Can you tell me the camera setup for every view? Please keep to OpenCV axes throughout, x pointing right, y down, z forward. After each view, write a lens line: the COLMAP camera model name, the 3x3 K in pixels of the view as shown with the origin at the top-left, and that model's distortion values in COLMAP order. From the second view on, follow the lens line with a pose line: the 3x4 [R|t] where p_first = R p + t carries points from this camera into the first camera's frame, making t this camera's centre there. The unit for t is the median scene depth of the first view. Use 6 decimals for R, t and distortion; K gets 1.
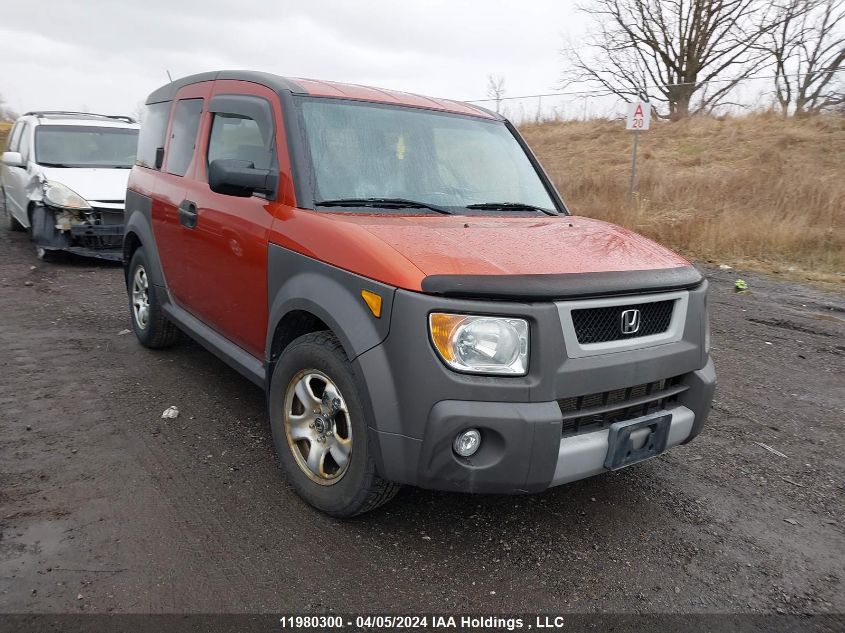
lens RADIAL K [[683.8, 0, 431.0], [0, 683.8, 320.1], [0, 0, 1]] dist [0.027857, -0.006220]
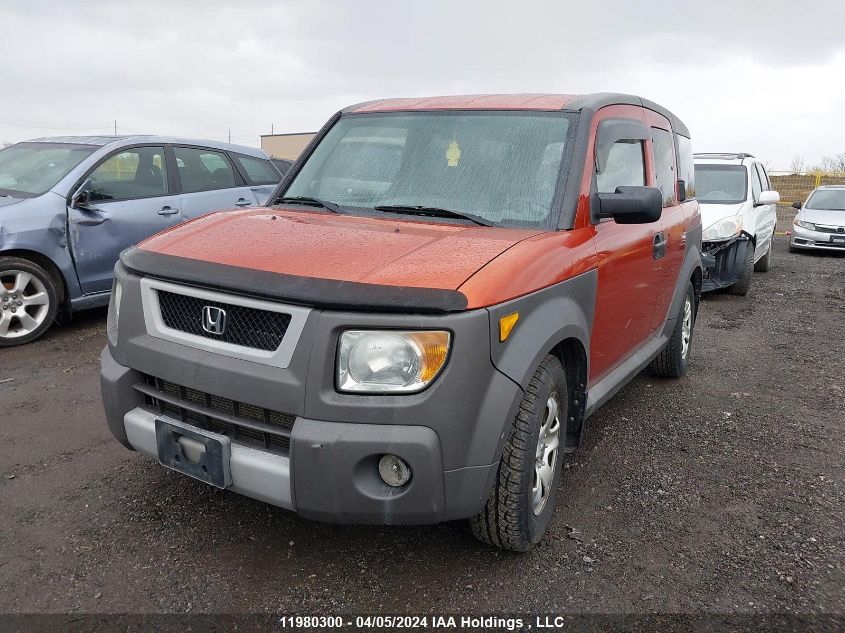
lens RADIAL K [[683.8, 0, 417.7], [0, 683.8, 319.9], [0, 0, 1]] dist [0.027857, -0.006220]
pose [[0.364729, 0.151196, -0.918756, 1.205881], [-0.220465, 0.972693, 0.072552, -0.121569], [0.904637, 0.176091, 0.388103, 0.891496]]
